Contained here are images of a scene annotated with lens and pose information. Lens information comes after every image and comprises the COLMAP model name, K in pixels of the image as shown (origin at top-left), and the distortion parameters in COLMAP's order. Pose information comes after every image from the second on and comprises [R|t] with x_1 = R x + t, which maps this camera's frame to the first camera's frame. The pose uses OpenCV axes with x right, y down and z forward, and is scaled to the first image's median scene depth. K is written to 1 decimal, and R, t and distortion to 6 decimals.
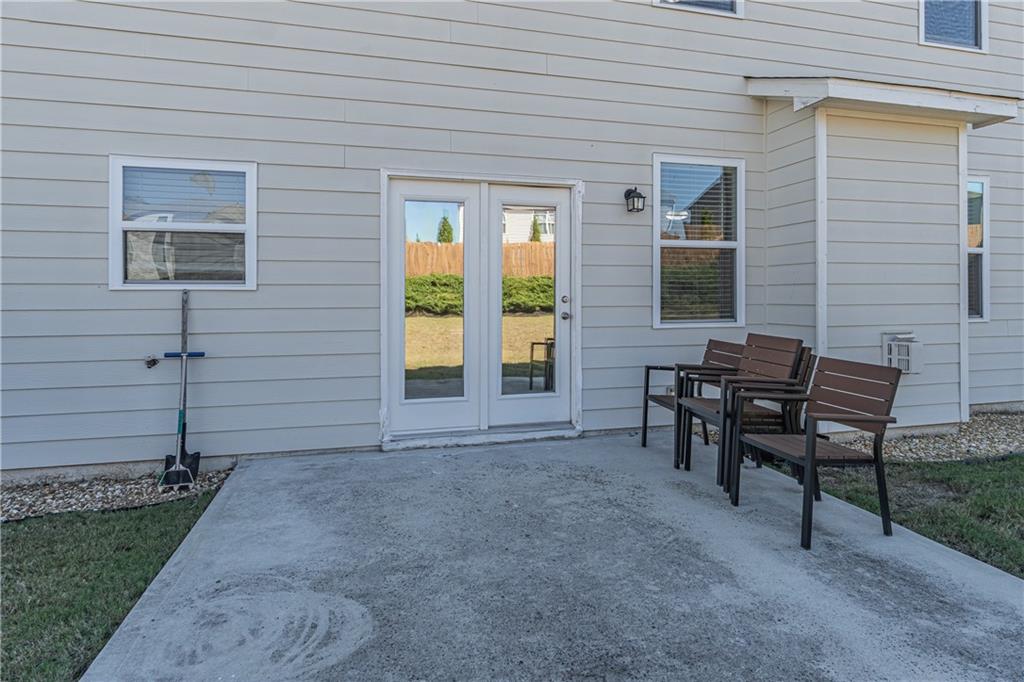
lens RADIAL K [[540.8, 0, 508.5], [0, 540.8, 296.5], [0, 0, 1]] dist [-0.002144, -0.000517]
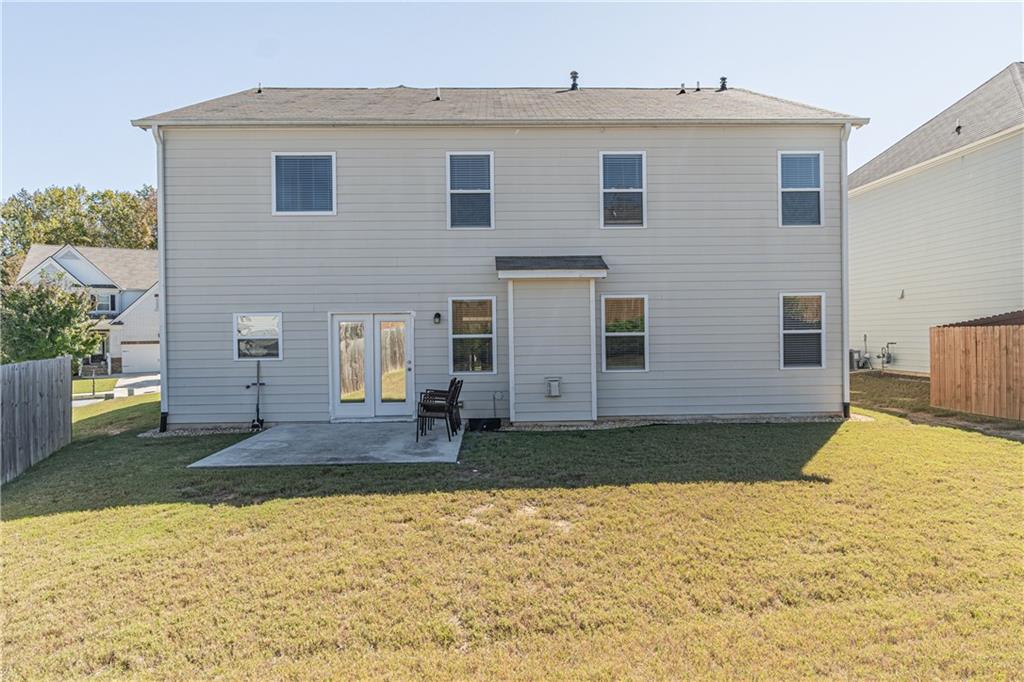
lens RADIAL K [[632.9, 0, 512.1], [0, 632.9, 339.4], [0, 0, 1]] dist [-0.004344, 0.009426]
pose [[0.976731, -0.006132, -0.214379, 1.395306], [0.009835, 0.999820, 0.016211, -0.164059], [0.214241, -0.017943, 0.976616, -1.920785]]
